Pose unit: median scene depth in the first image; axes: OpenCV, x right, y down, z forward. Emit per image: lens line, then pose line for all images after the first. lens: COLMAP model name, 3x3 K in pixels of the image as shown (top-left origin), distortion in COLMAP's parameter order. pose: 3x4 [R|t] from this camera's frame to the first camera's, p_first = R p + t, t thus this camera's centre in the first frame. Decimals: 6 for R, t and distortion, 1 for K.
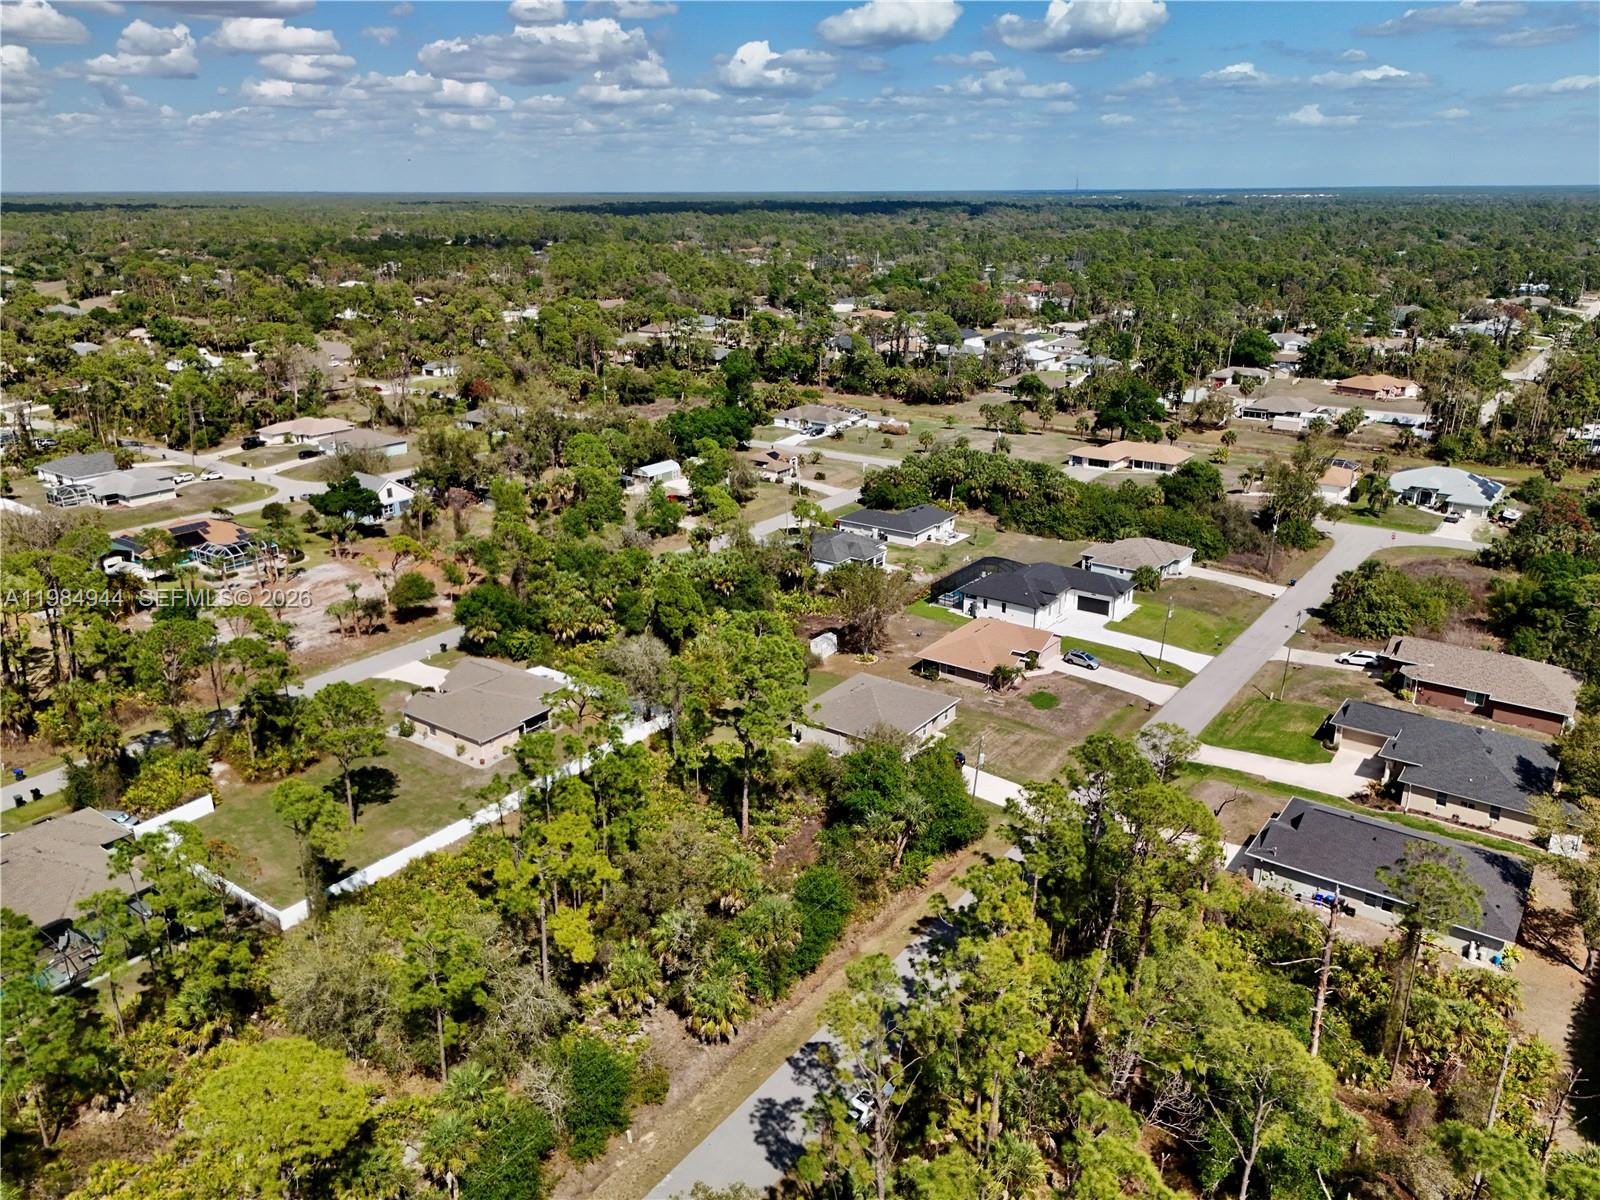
lens RADIAL K [[1177.2, 0, 802.4], [0, 1177.2, 596.2], [0, 0, 1]] dist [0.076247, -0.077069]
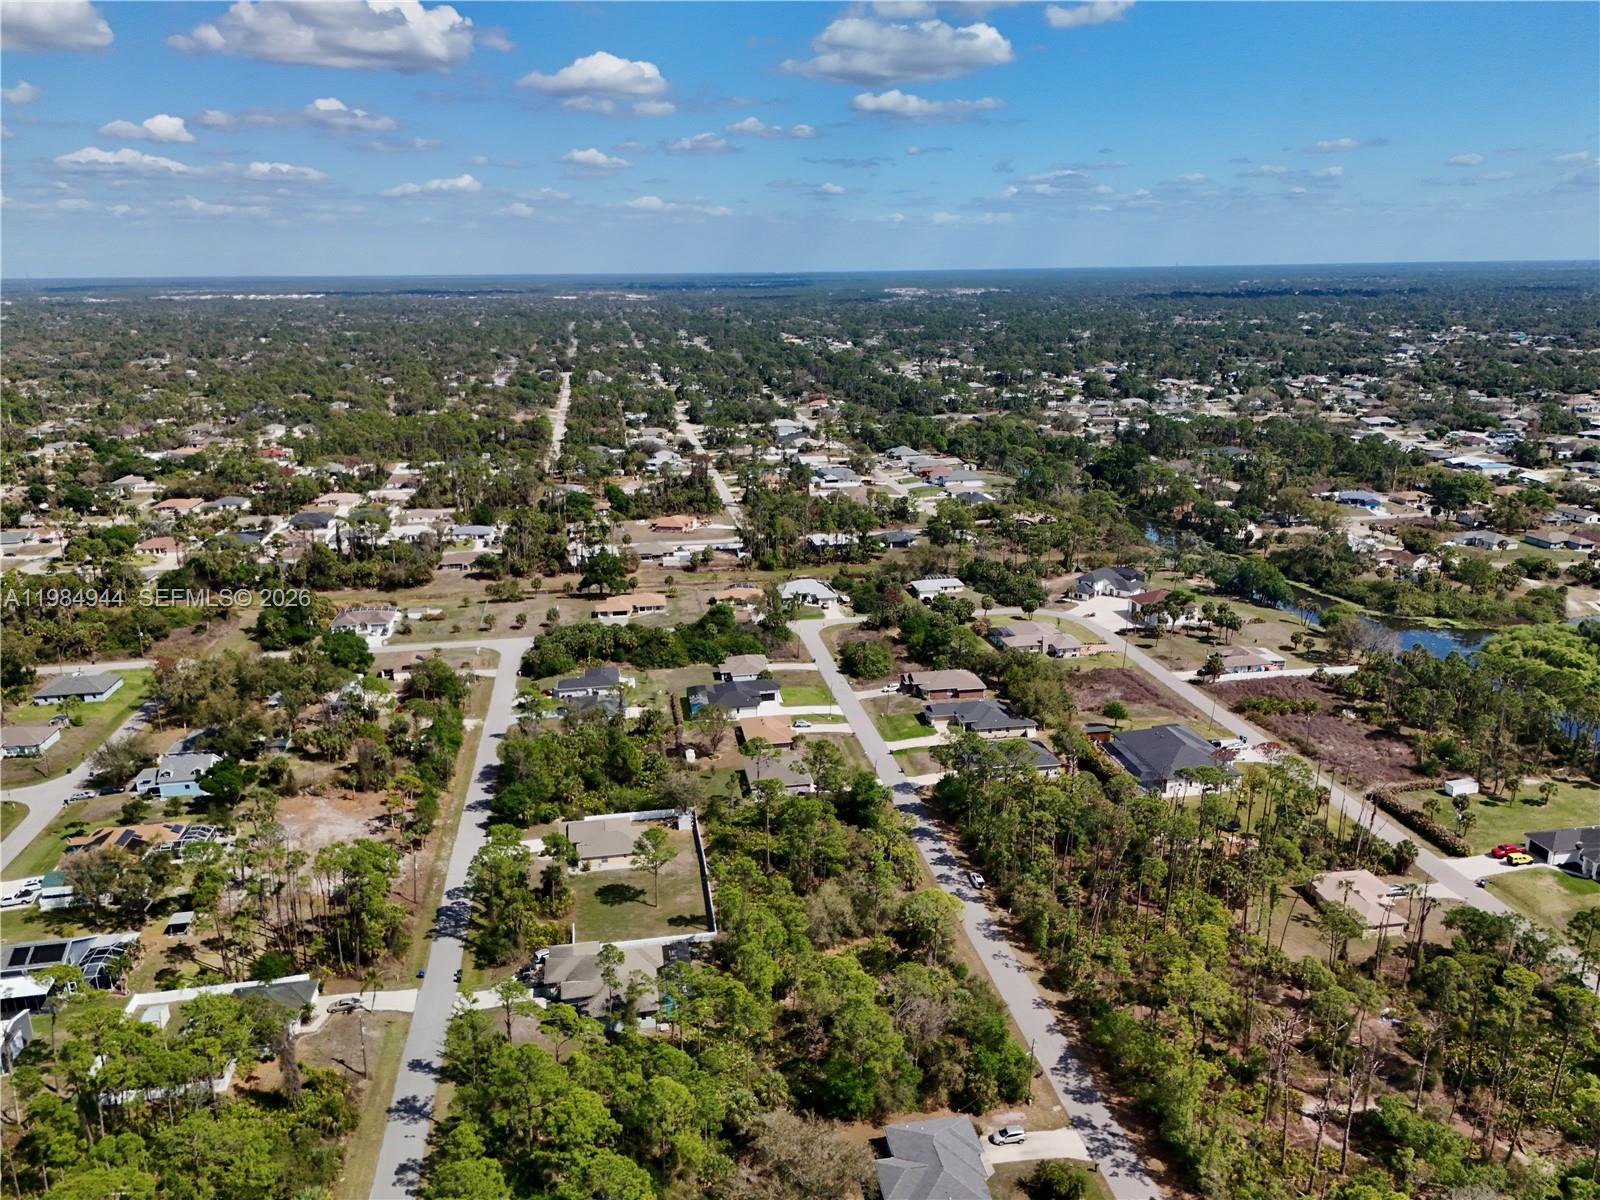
lens RADIAL K [[1175.8, 0, 803.6], [0, 1175.8, 592.9], [0, 0, 1]] dist [0.106517, -0.150998]
pose [[0.696758, -0.195095, 0.690266, -0.872319], [0.241816, 0.969857, 0.030027, -0.175847], [-0.675317, 0.145995, 0.722933, -0.358940]]
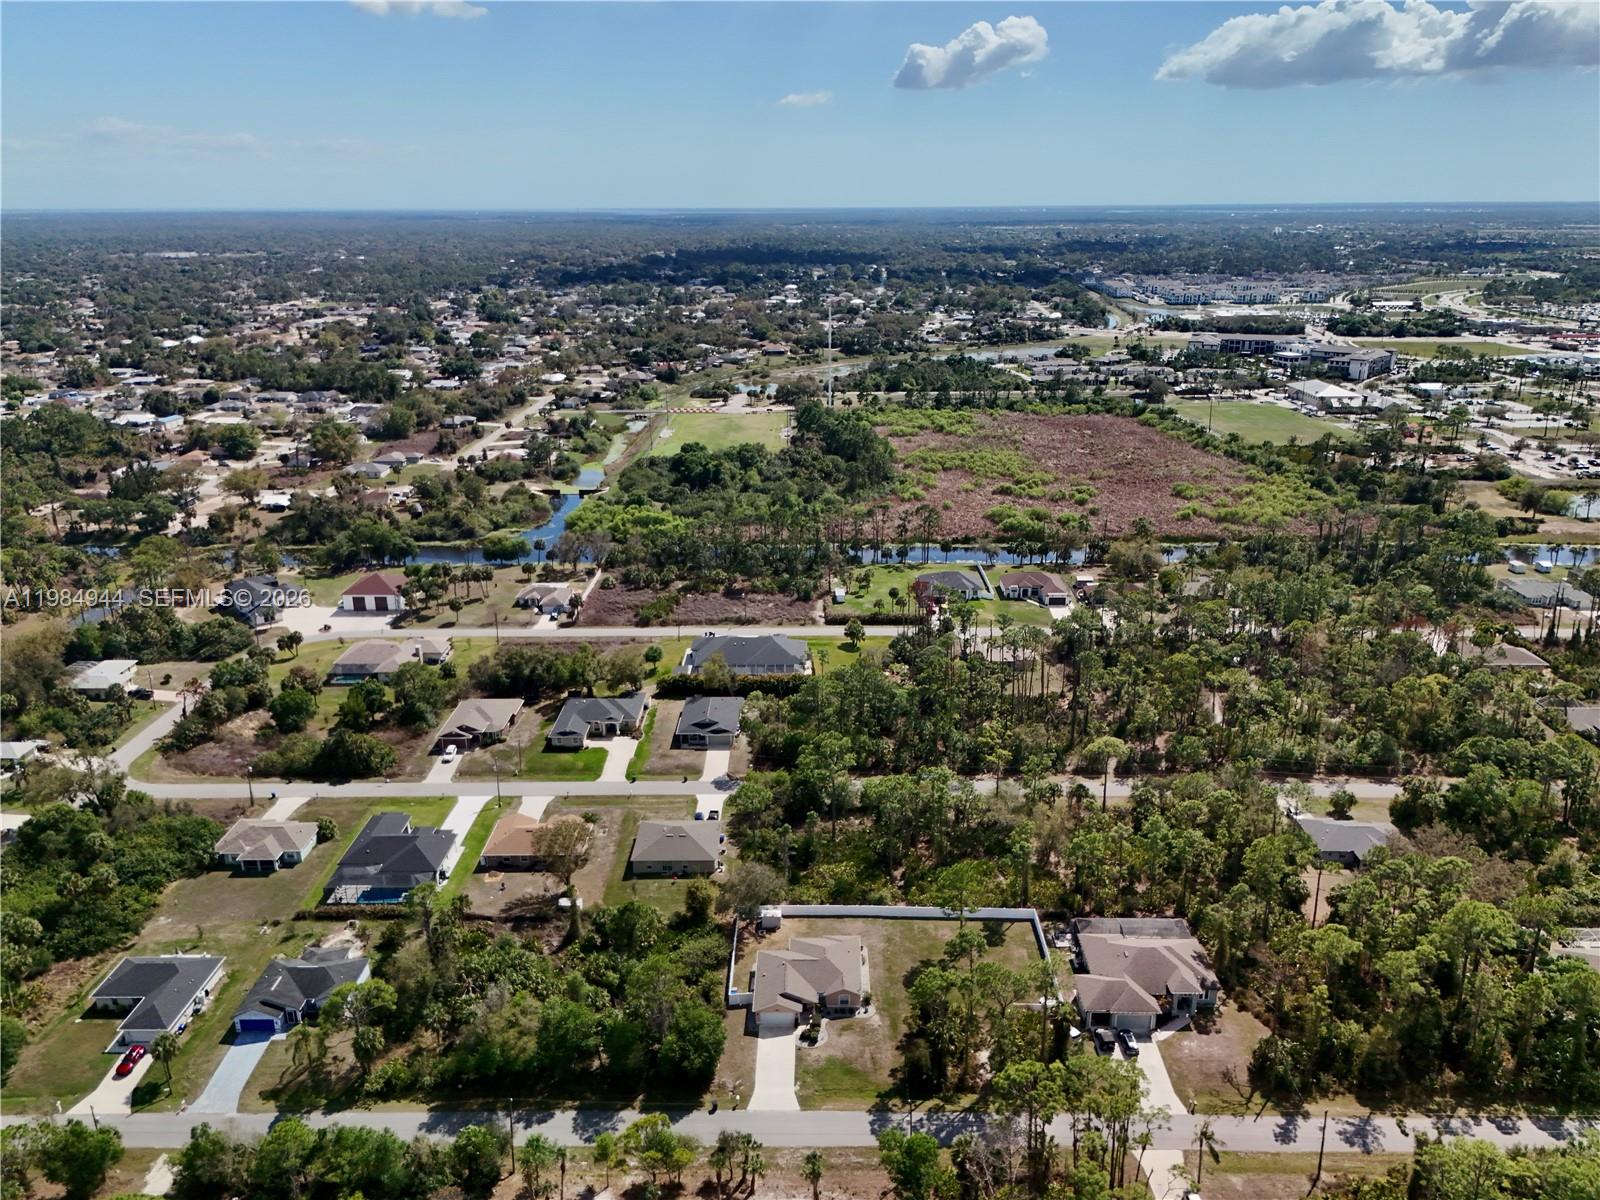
lens RADIAL K [[1177.2, 0, 802.4], [0, 1177.2, 596.2], [0, 0, 1]] dist [0.076247, -0.077069]
pose [[-0.579285, -0.251769, 0.775269, -0.854929], [0.273692, 0.835810, 0.475935, -0.642342], [-0.767803, 0.487887, -0.415265, 0.990118]]
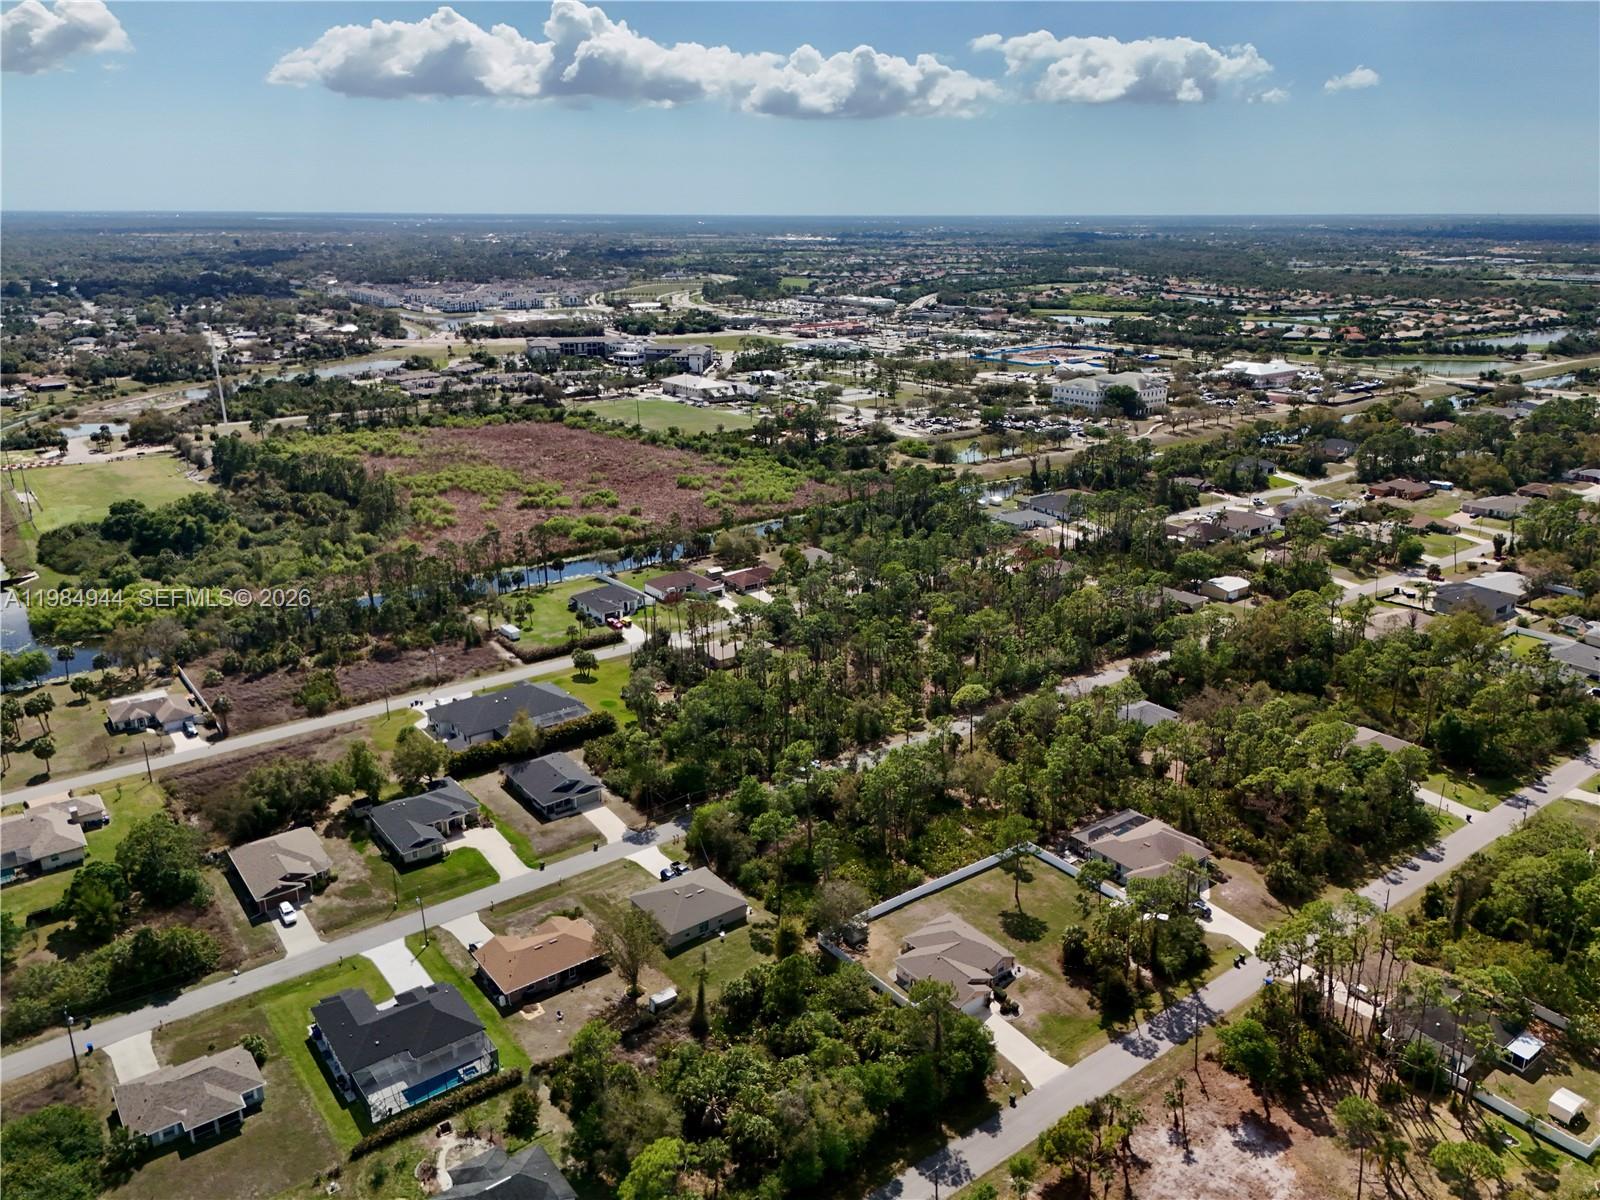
lens RADIAL K [[1177.2, 0, 802.4], [0, 1177.2, 596.2], [0, 0, 1]] dist [0.076247, -0.077069]
pose [[-0.957766, -0.087283, 0.273981, -0.319336], [0.096301, 0.800431, 0.591639, -0.765289], [-0.270943, 0.593036, -0.758220, 1.336515]]
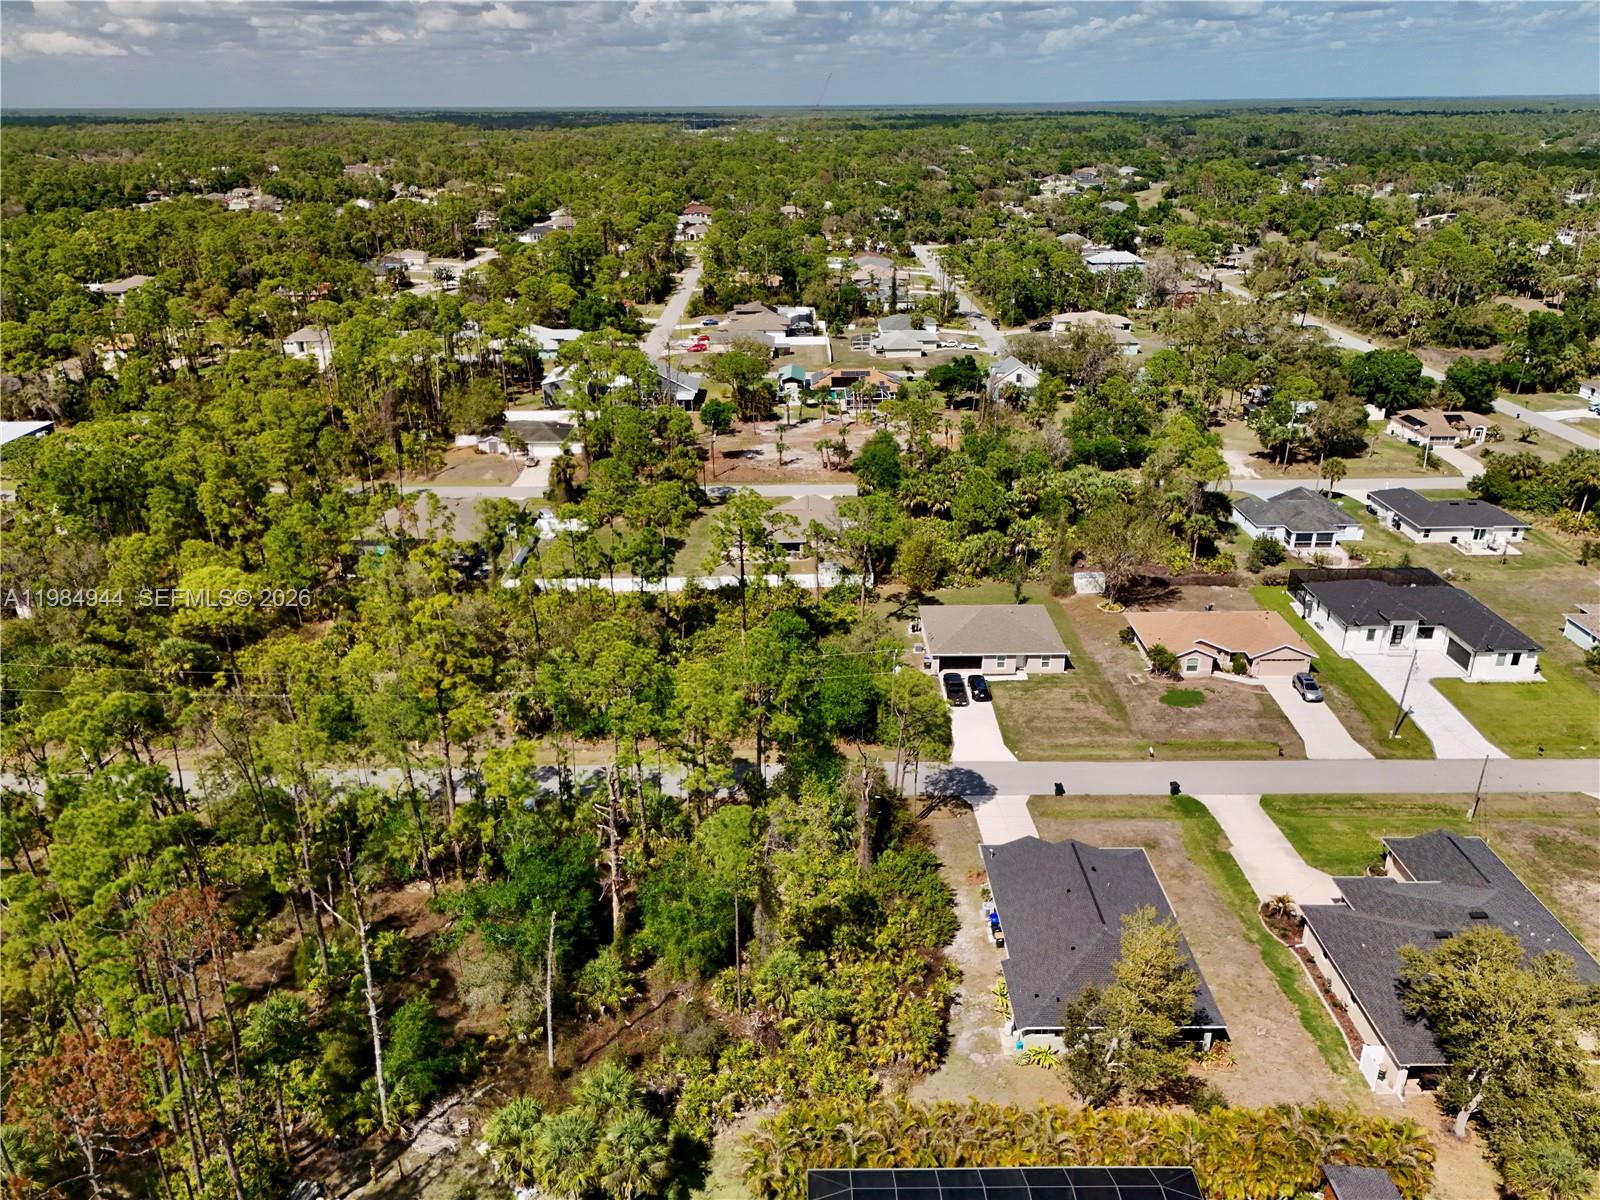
lens RADIAL K [[1174.6, 0, 803.2], [0, 1174.6, 598.8], [0, 0, 1]] dist [0.083536, -0.083650]
pose [[0.595679, 0.312010, -0.740146, 0.510396], [-0.257816, 0.946984, 0.191710, -0.059847], [0.760721, 0.076624, 0.644540, 0.160750]]
